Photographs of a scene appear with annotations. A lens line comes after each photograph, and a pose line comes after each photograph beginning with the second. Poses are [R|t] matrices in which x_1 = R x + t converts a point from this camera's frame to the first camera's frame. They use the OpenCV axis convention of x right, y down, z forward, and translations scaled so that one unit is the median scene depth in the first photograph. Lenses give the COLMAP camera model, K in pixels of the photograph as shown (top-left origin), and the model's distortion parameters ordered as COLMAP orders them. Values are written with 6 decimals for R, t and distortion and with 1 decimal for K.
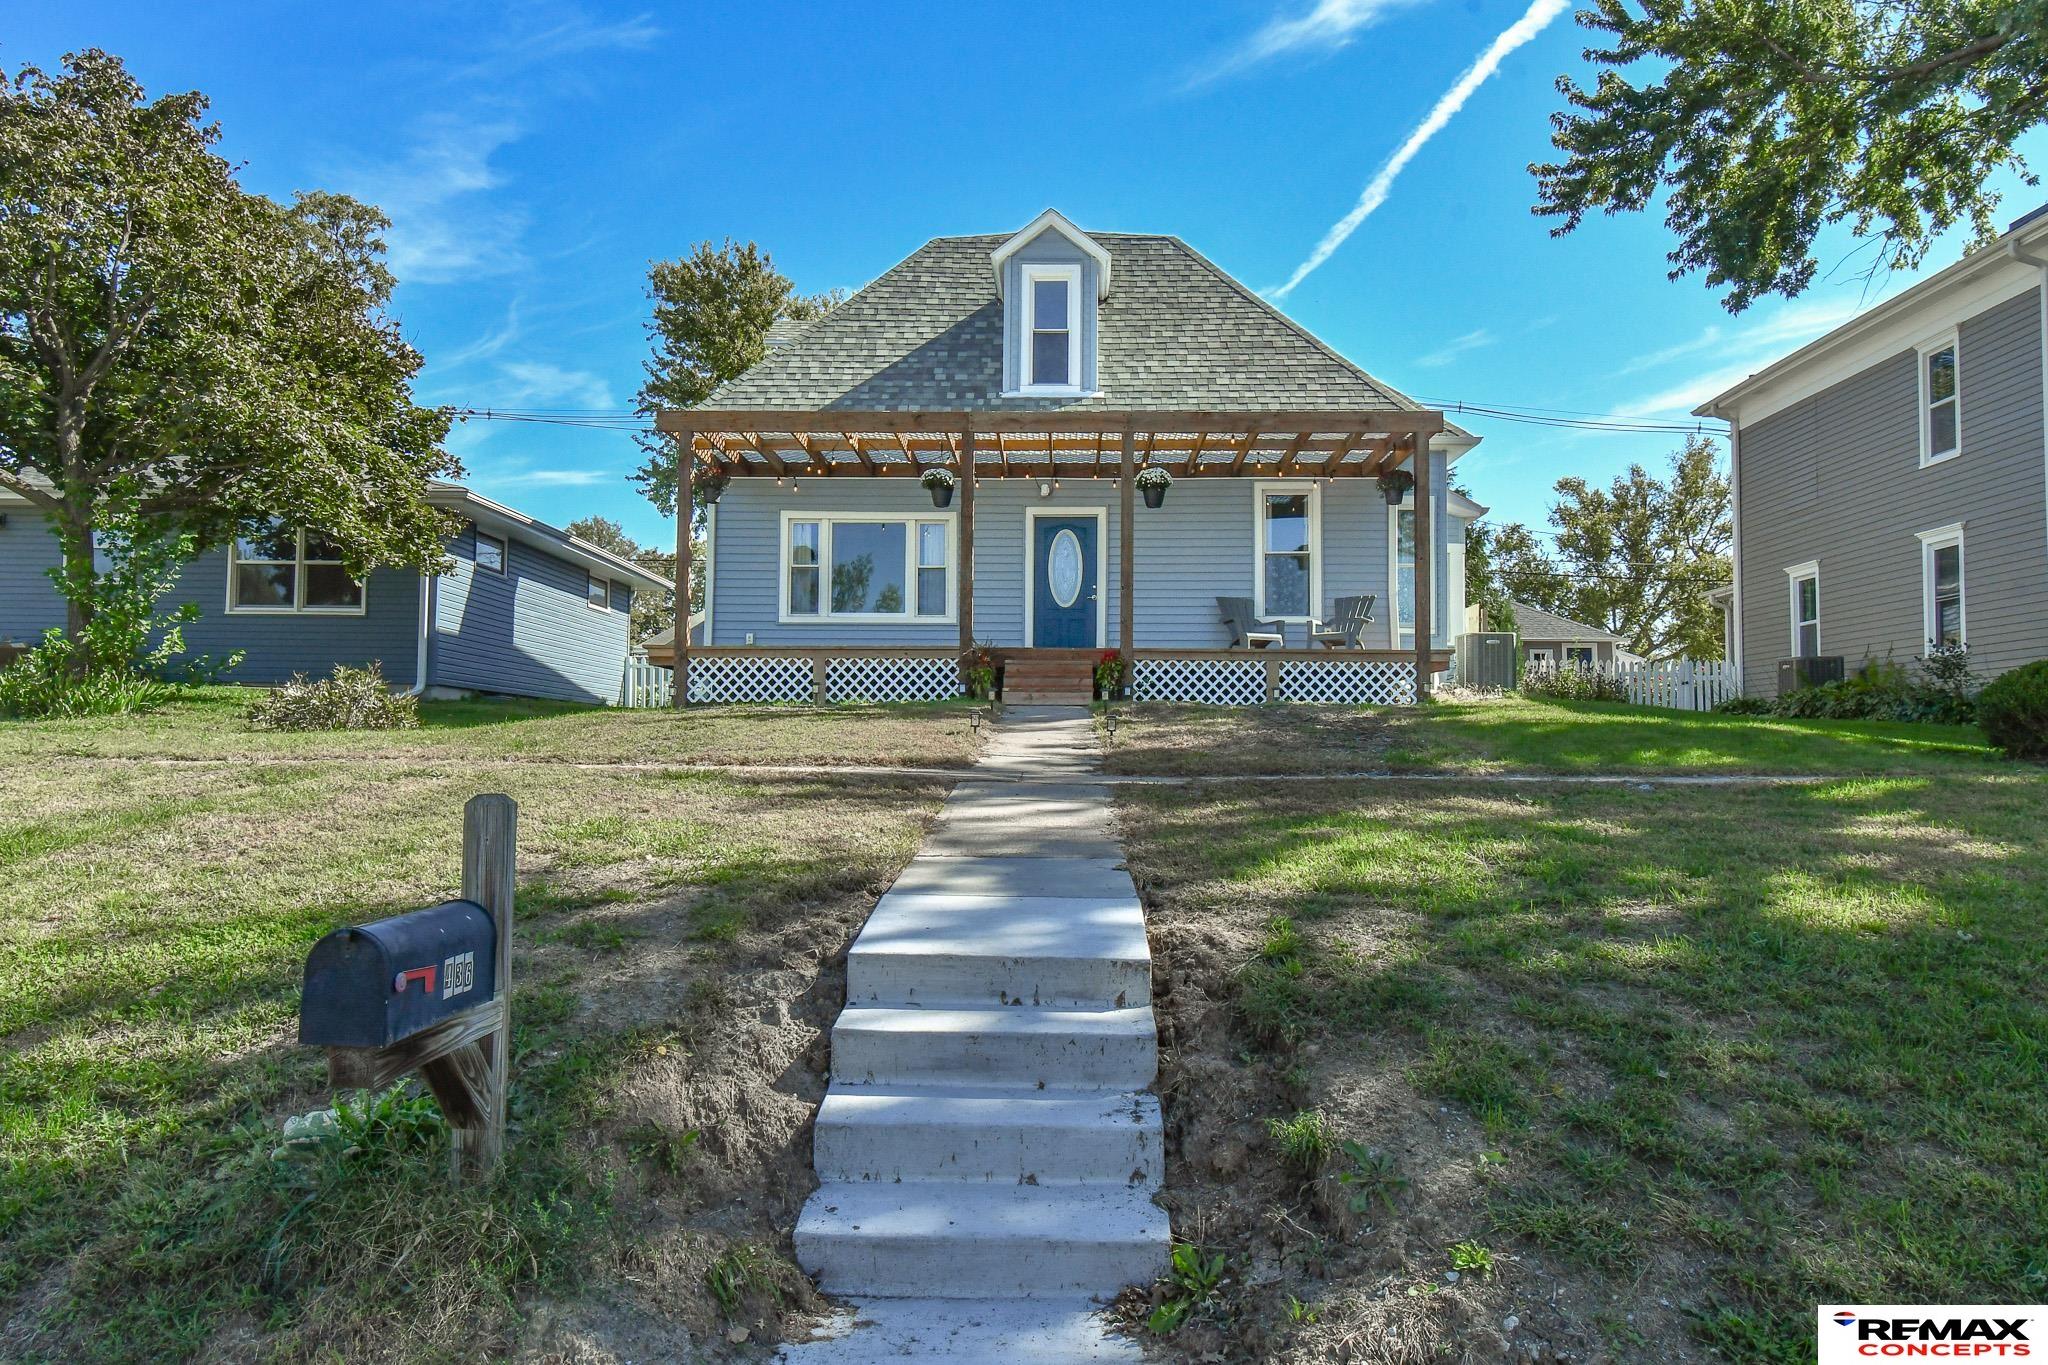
lens RADIAL K [[1400.2, 0, 1025.4], [0, 1400.2, 678.4], [0, 0, 1]] dist [-0.026346, 0.007787]
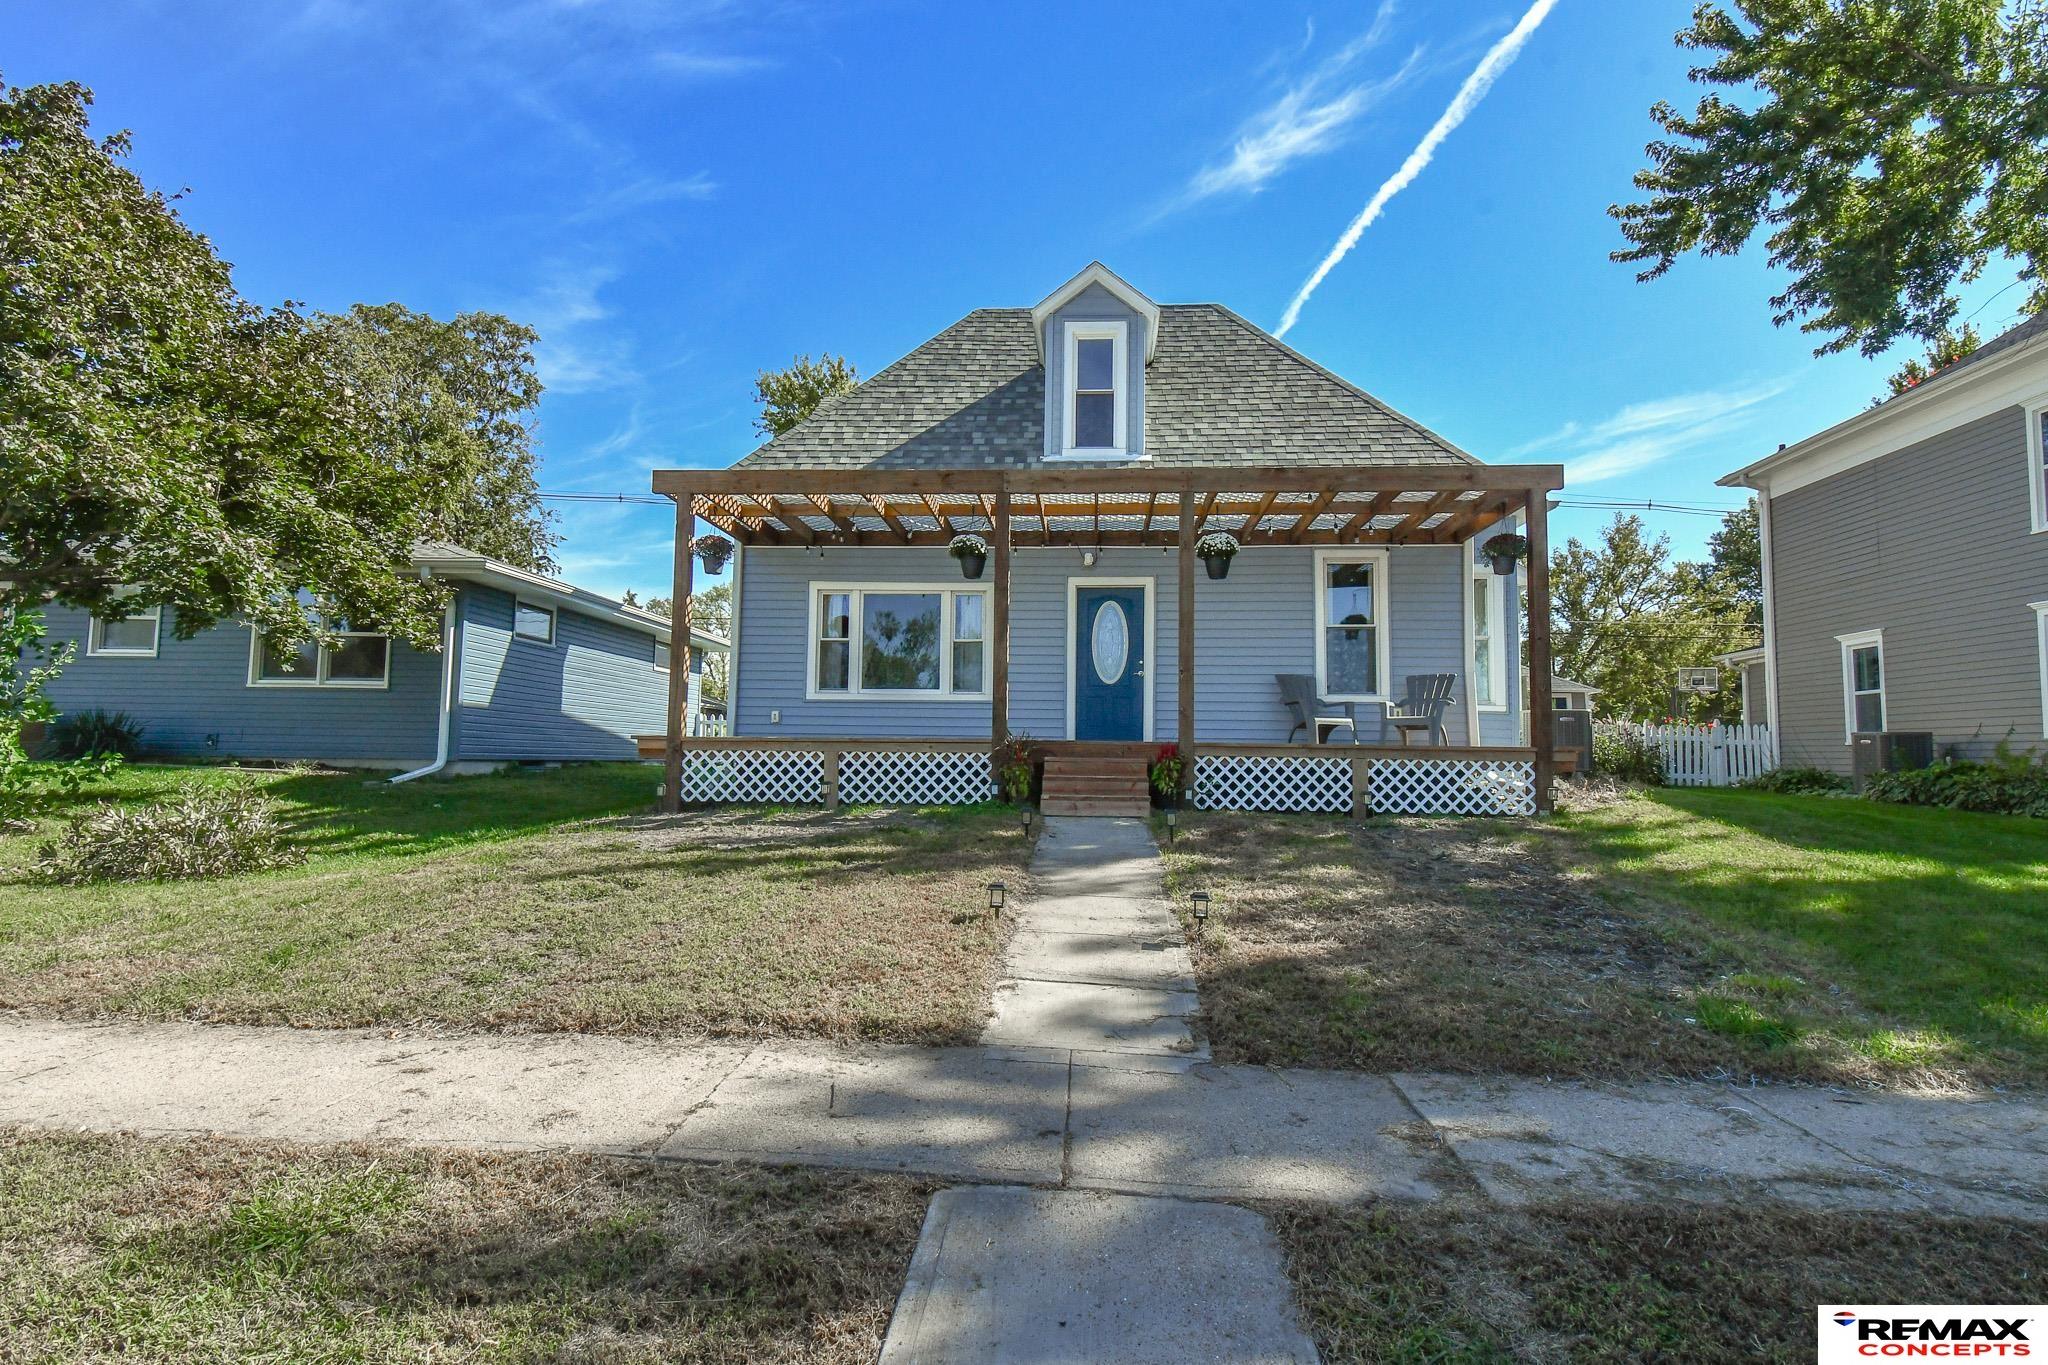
lens RADIAL K [[1042.2, 0, 1026.8], [0, 1042.2, 682.1], [0, 0, 1]] dist [-0.002887, -0.002966]
pose [[0.999342, 0.002143, -0.036205, -0.001921], [-0.002797, 0.999834, -0.018014, -0.039578], [0.036160, 0.018104, 0.999182, 0.303025]]
